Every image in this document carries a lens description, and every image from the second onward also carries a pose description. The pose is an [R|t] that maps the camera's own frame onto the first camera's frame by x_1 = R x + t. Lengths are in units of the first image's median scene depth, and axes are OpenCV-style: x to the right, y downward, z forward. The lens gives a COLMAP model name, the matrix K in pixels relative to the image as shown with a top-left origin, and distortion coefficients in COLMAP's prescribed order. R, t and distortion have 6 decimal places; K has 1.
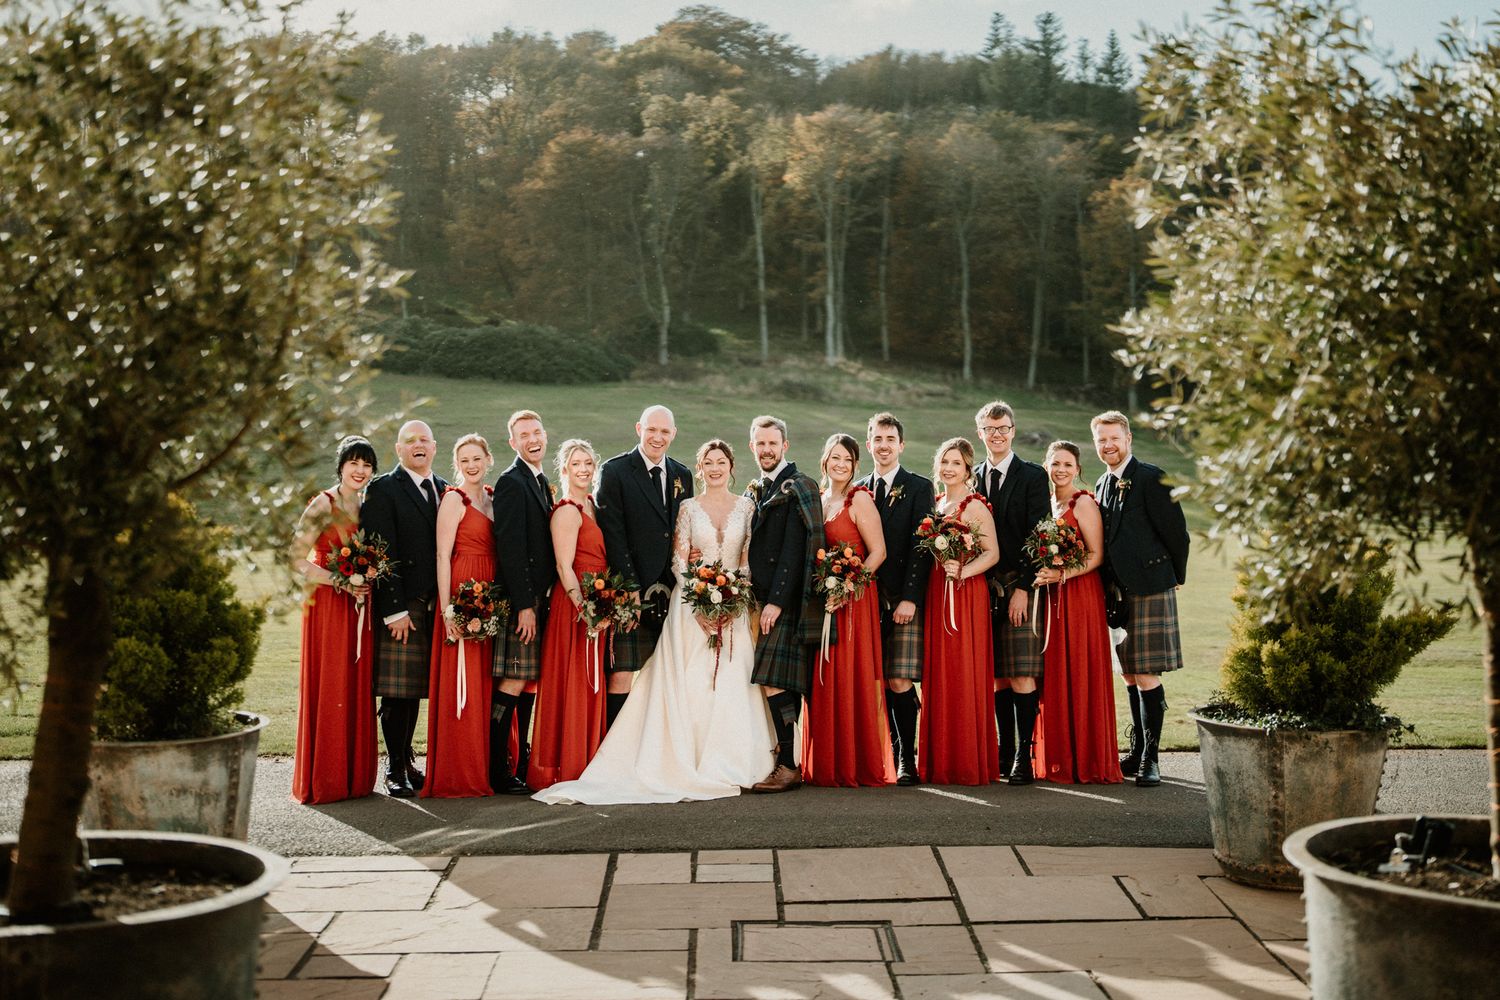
lens RADIAL K [[2301.1, 0, 741.0], [0, 2301.1, 500.3], [0, 0, 1]] dist [-0.163560, 1.078002]
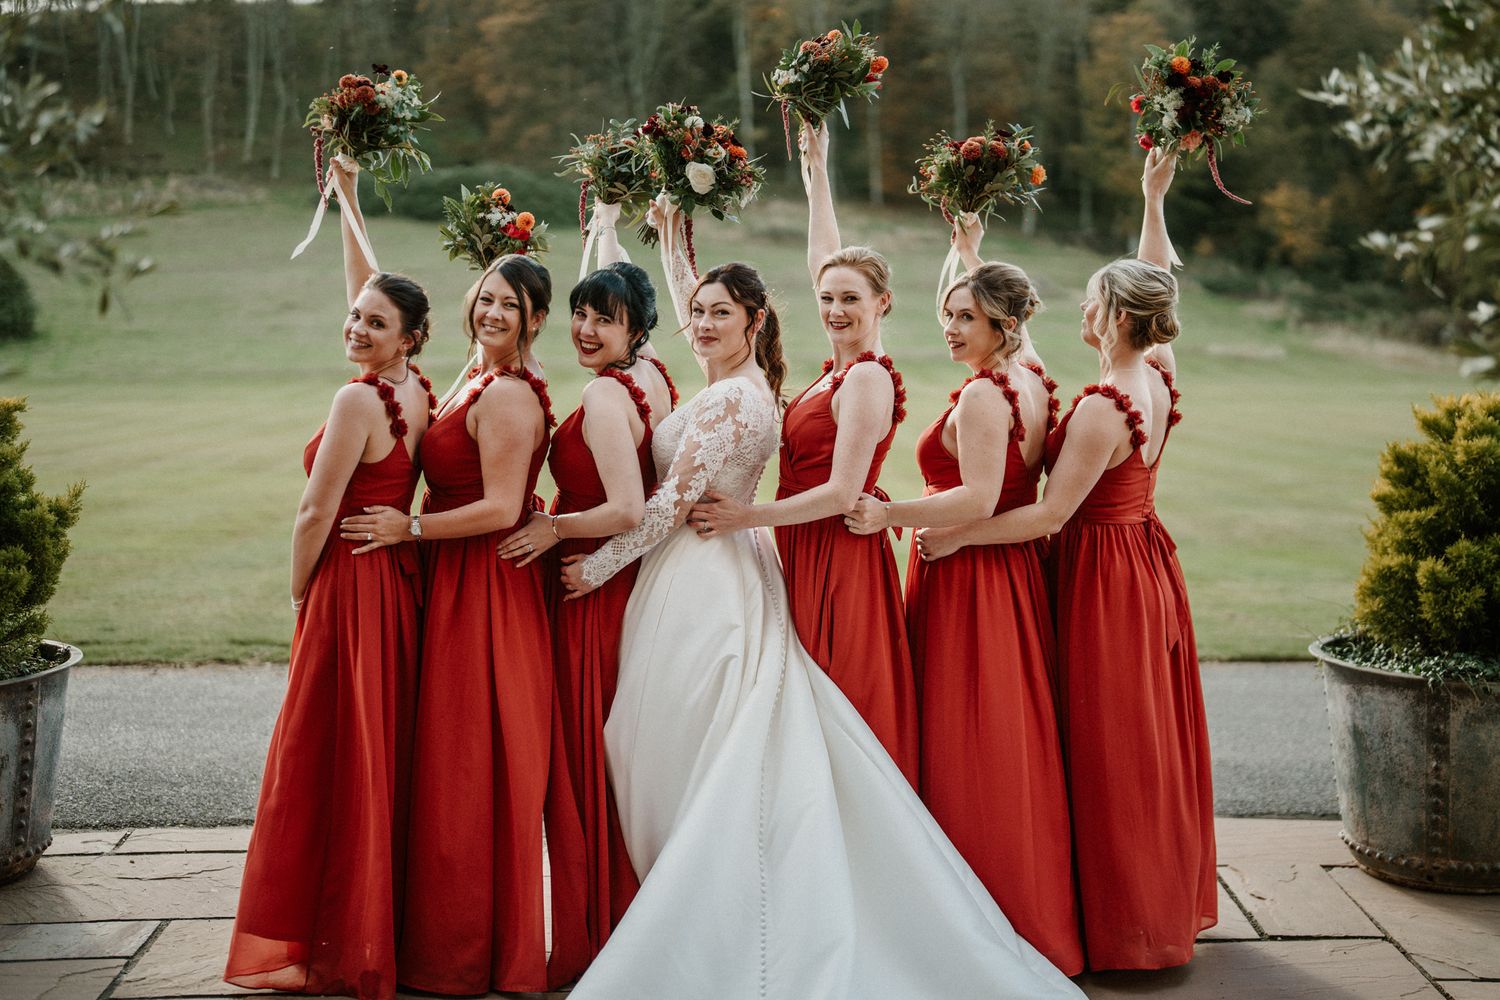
lens RADIAL K [[2195.8, 0, 739.2], [0, 2195.8, 480.7], [0, 0, 1]] dist [-0.149363, 1.015634]
pose [[0.999980, 0.002972, 0.005543, 0.004543], [-0.003302, 0.998167, 0.060436, -0.004705], [-0.005353, -0.060454, 0.998157, 0.290362]]
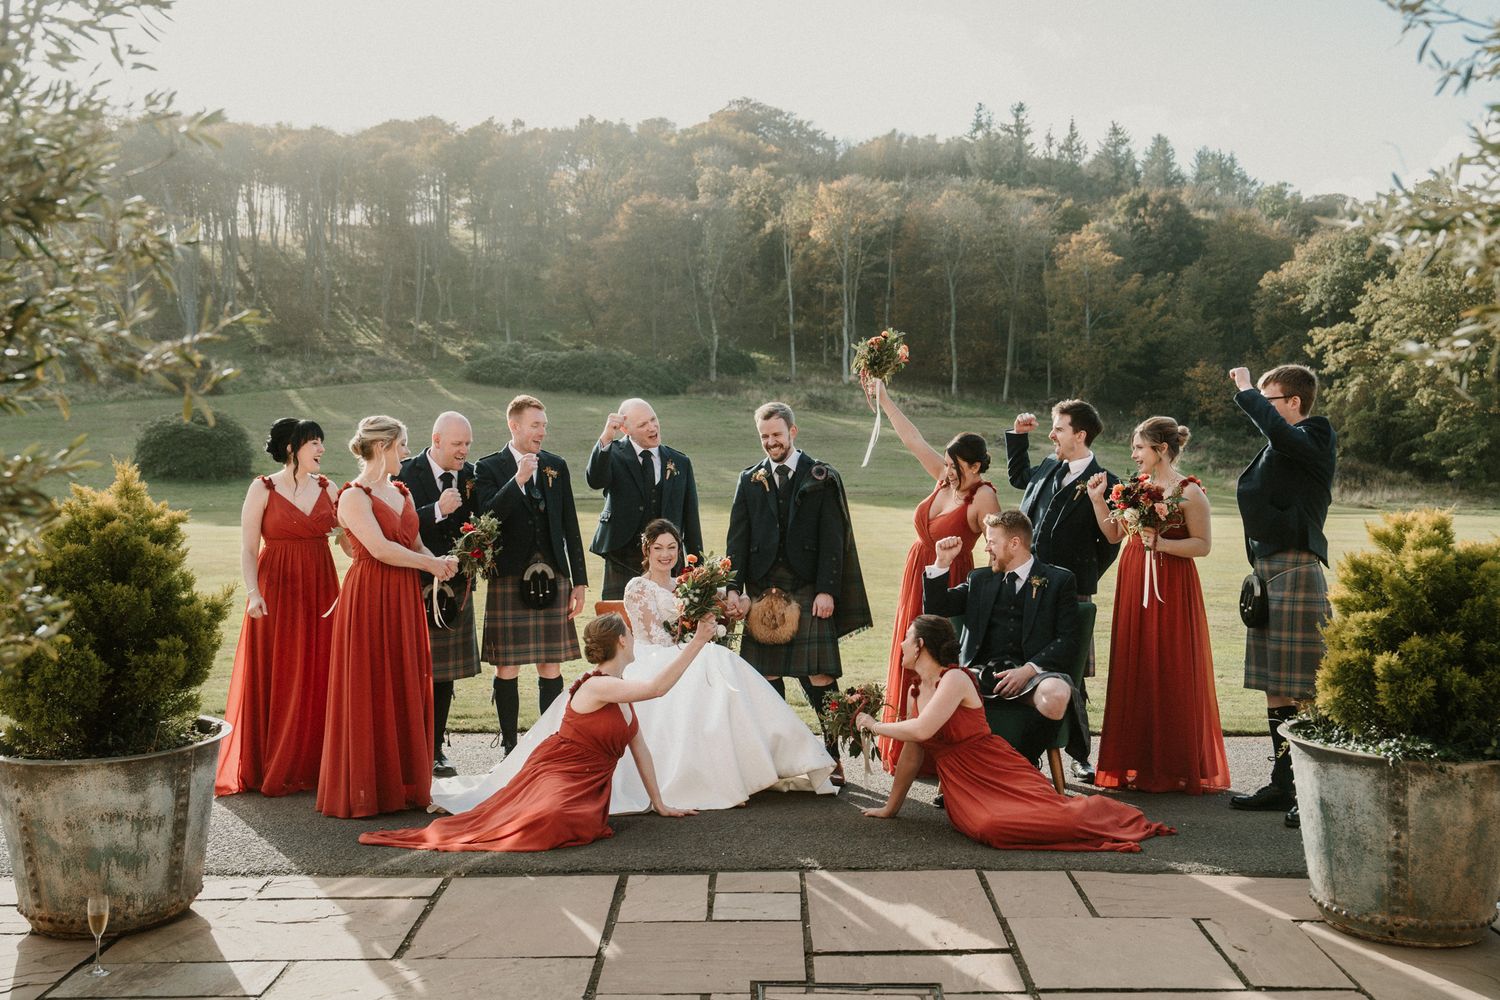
lens RADIAL K [[1619.4, 0, 745.8], [0, 1619.4, 497.0], [0, 0, 1]] dist [0.002481, 0.156708]
pose [[0.999814, 0.005677, -0.018431, 0.003615], [-0.005602, 0.999976, 0.004071, 0.002736], [0.018454, -0.003967, 0.999822, 0.377932]]
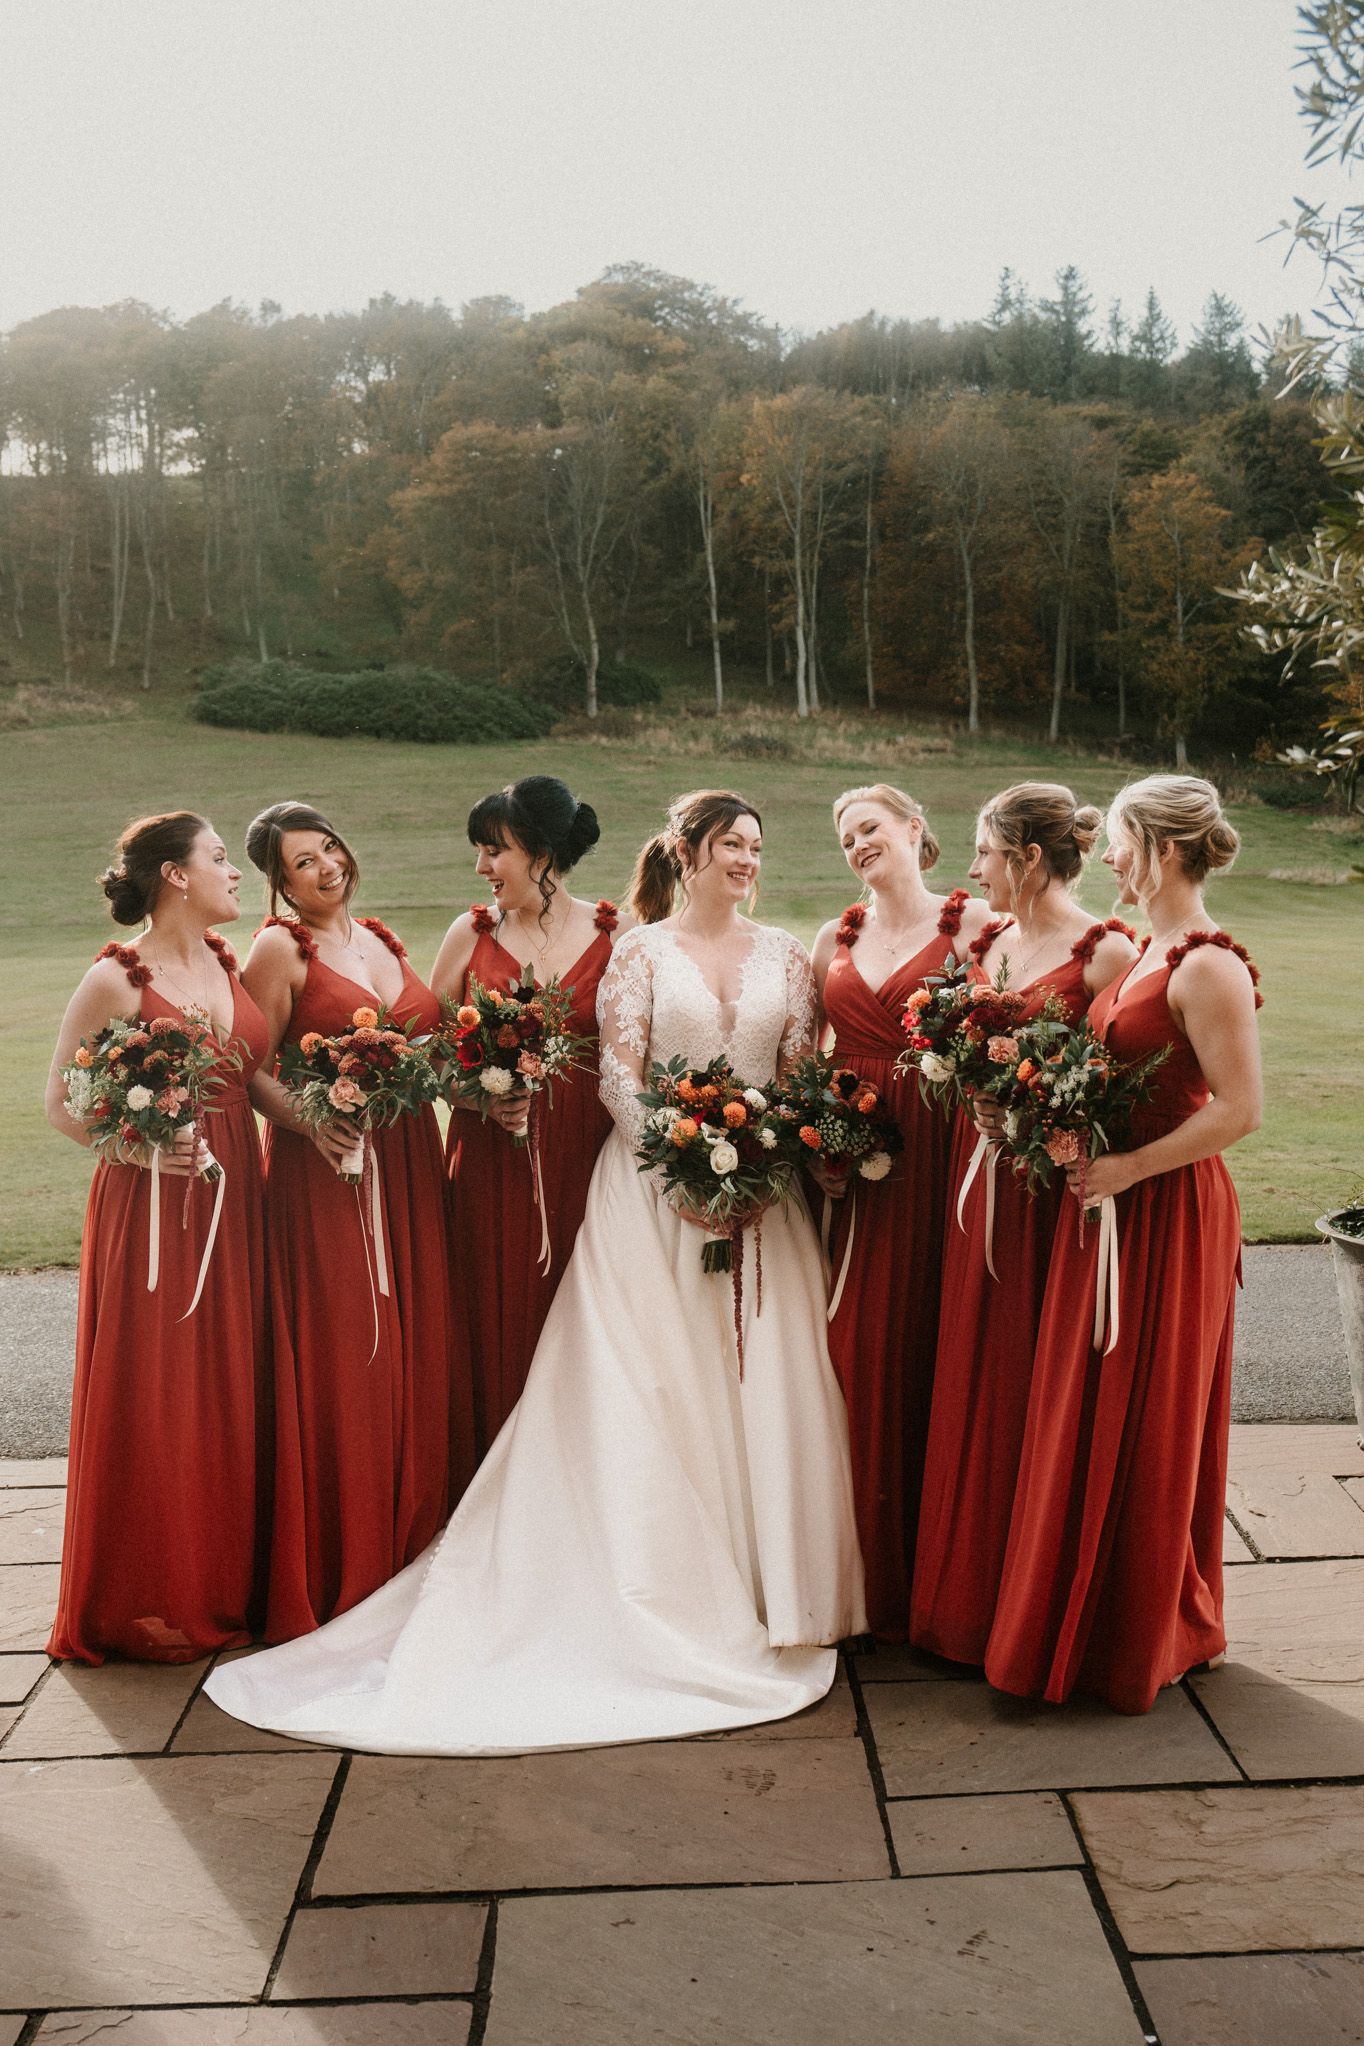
lens RADIAL K [[2655.4, 0, 768.0], [0, 2655.4, 987.2], [0, 0, 1]] dist [-0.011165, 0.074945]
pose [[0.999701, -0.014457, 0.019705, 0.027428], [0.013659, 0.999103, 0.040072, -0.005518], [-0.020266, -0.039791, 0.999002, 0.260321]]
